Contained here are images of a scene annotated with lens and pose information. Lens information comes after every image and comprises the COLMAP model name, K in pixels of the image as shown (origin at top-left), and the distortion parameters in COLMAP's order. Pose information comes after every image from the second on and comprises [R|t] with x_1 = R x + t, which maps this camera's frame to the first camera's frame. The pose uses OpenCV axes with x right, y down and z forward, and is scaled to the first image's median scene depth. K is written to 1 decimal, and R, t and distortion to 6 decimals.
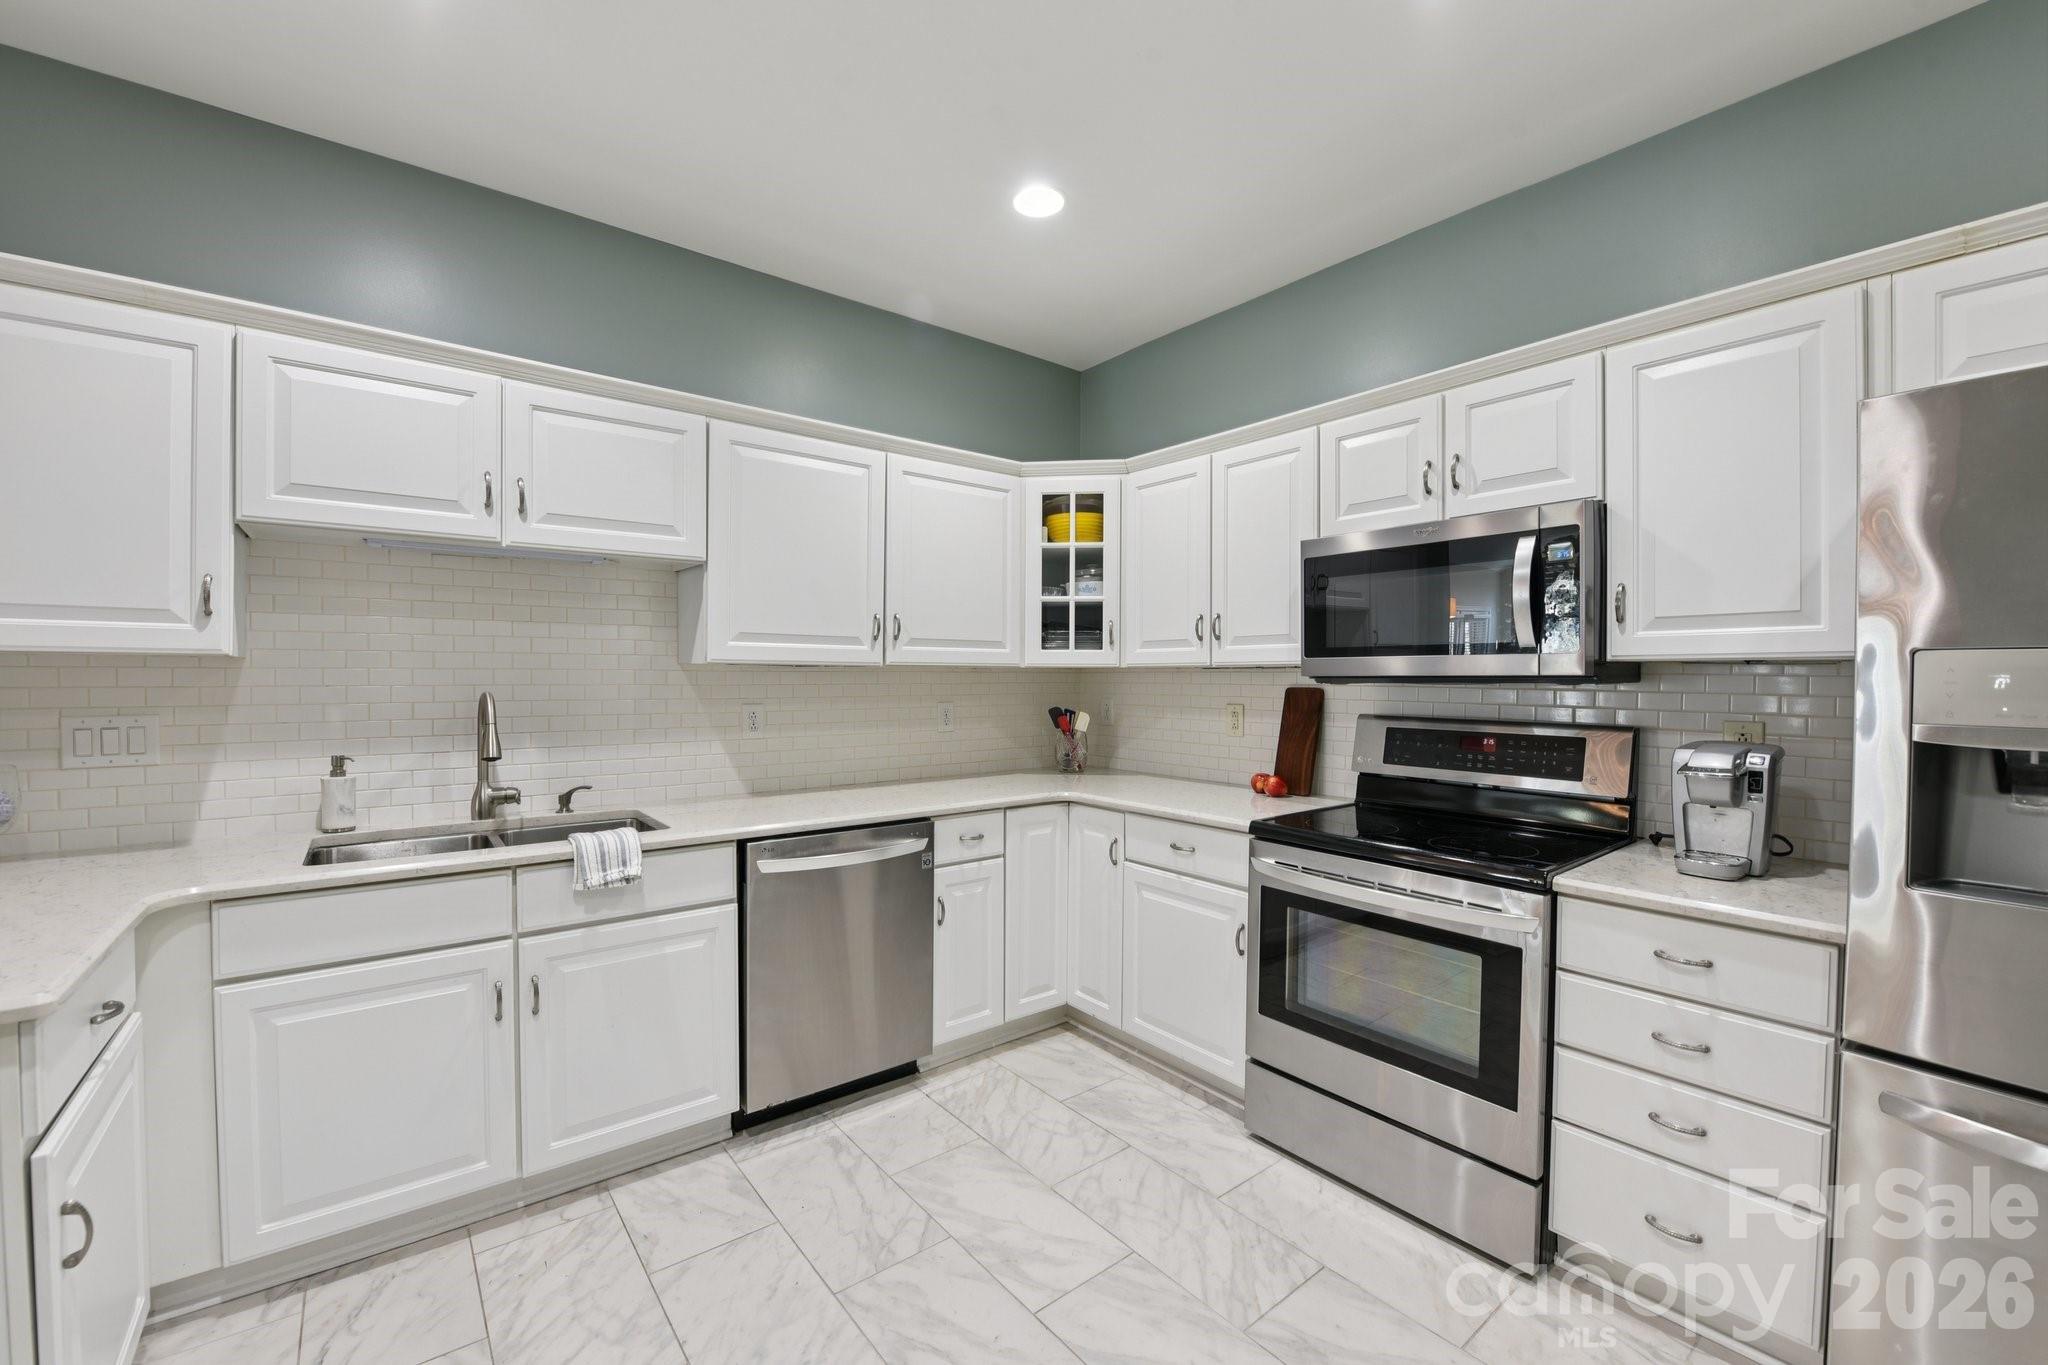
lens RADIAL K [[827.4, 0, 1018.1], [0, 827.4, 683.9], [0, 0, 1]] dist [-0.011514, -0.006250]
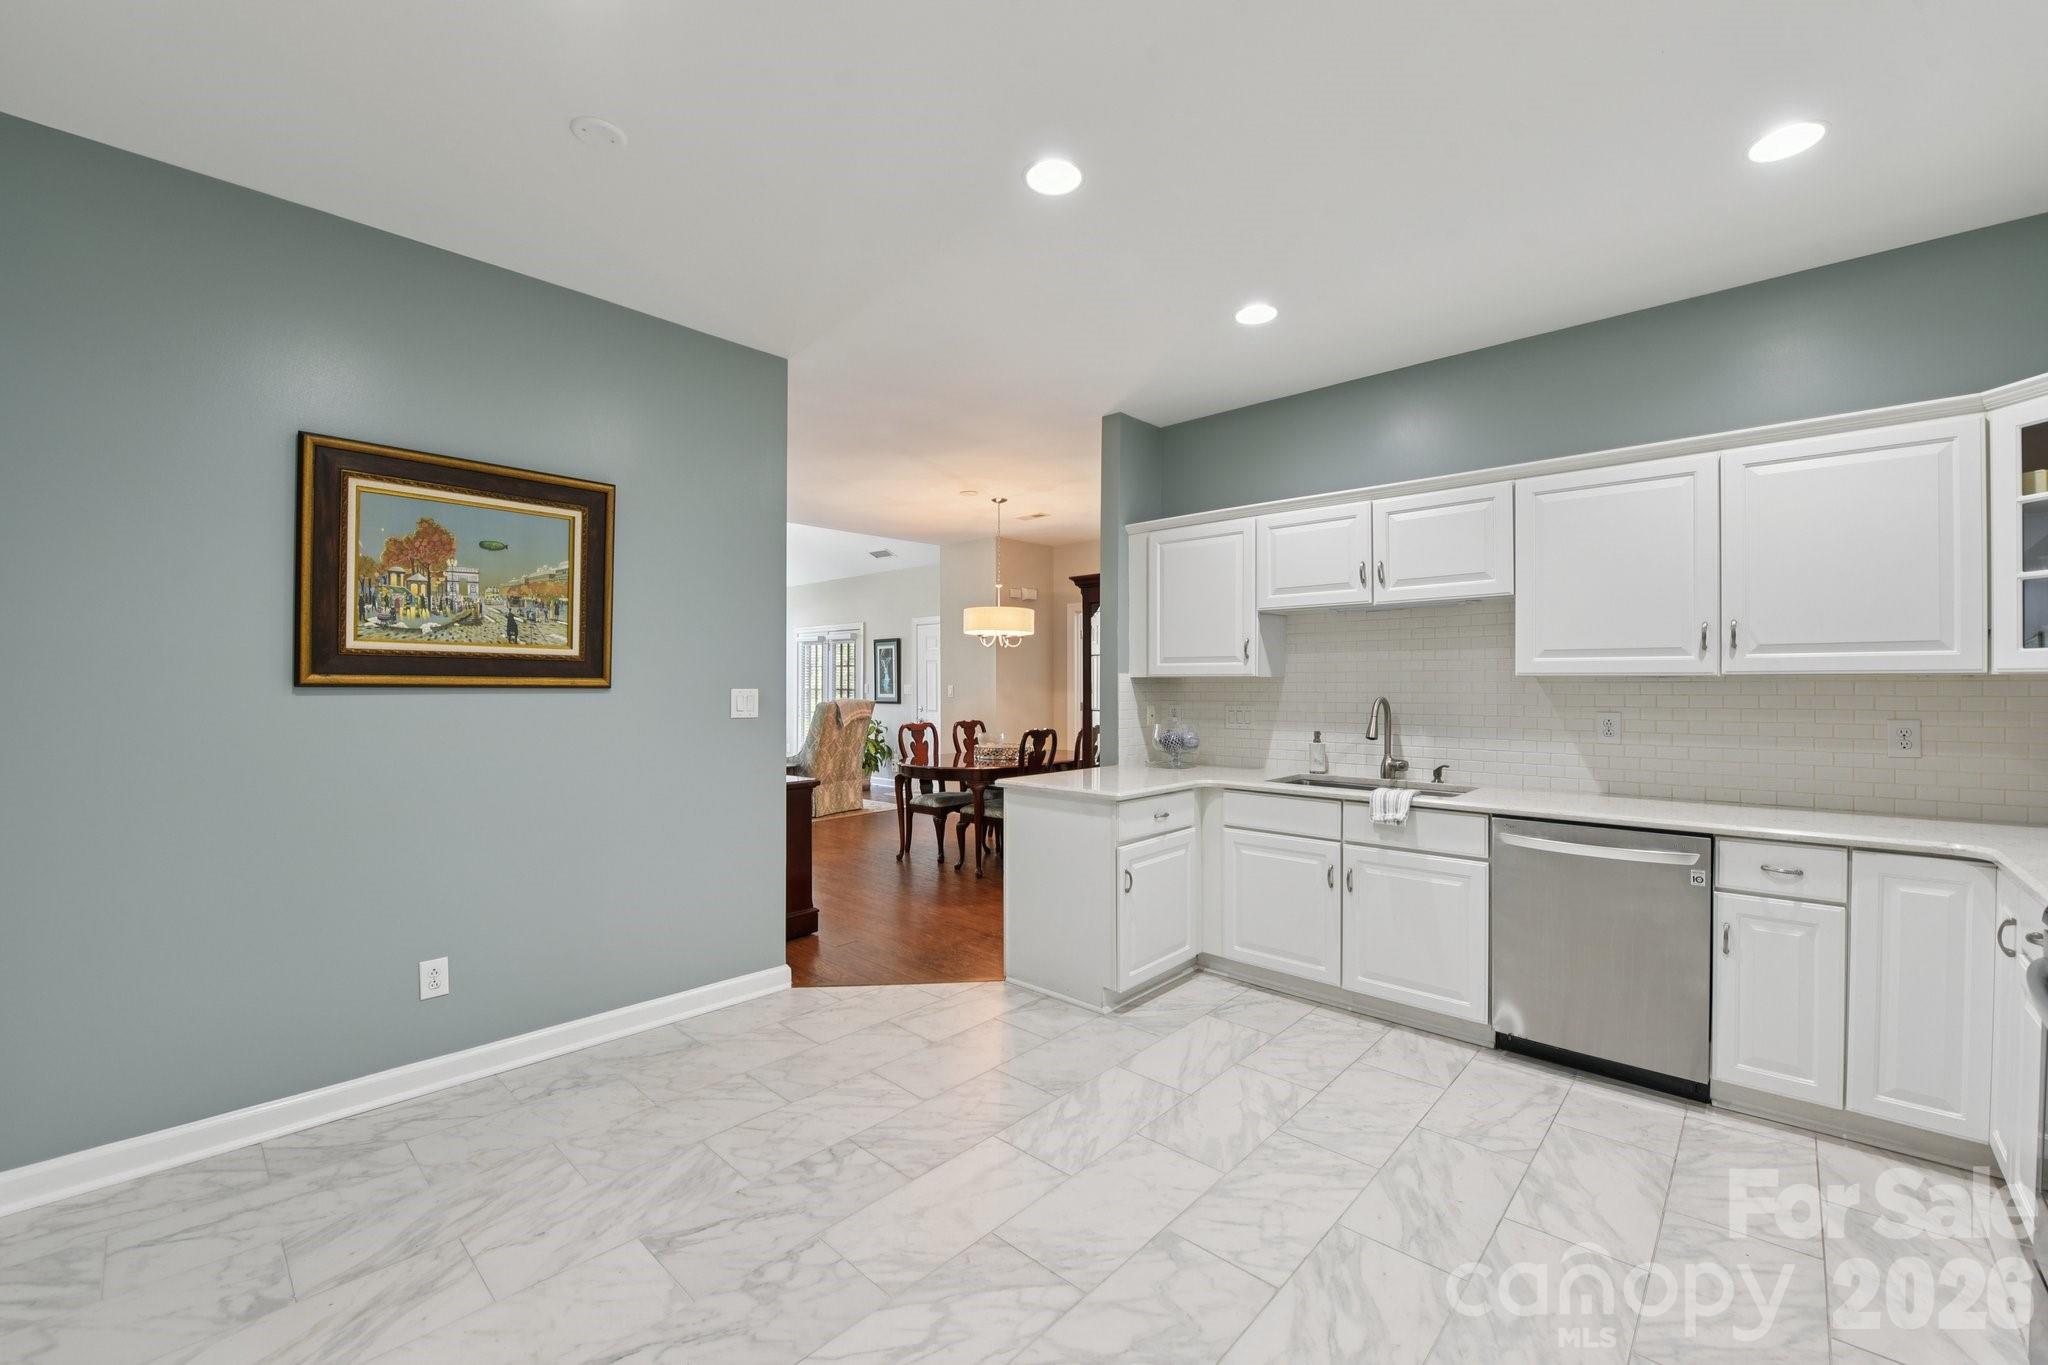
lens RADIAL K [[827.4, 0, 1018.1], [0, 827.4, 683.9], [0, 0, 1]] dist [-0.011514, -0.006250]
pose [[0.136827, -0.005208, -0.990581, 0.826344], [-0.010245, 0.999925, -0.006672, 0.002572], [0.990542, 0.011062, 0.136763, 0.093246]]
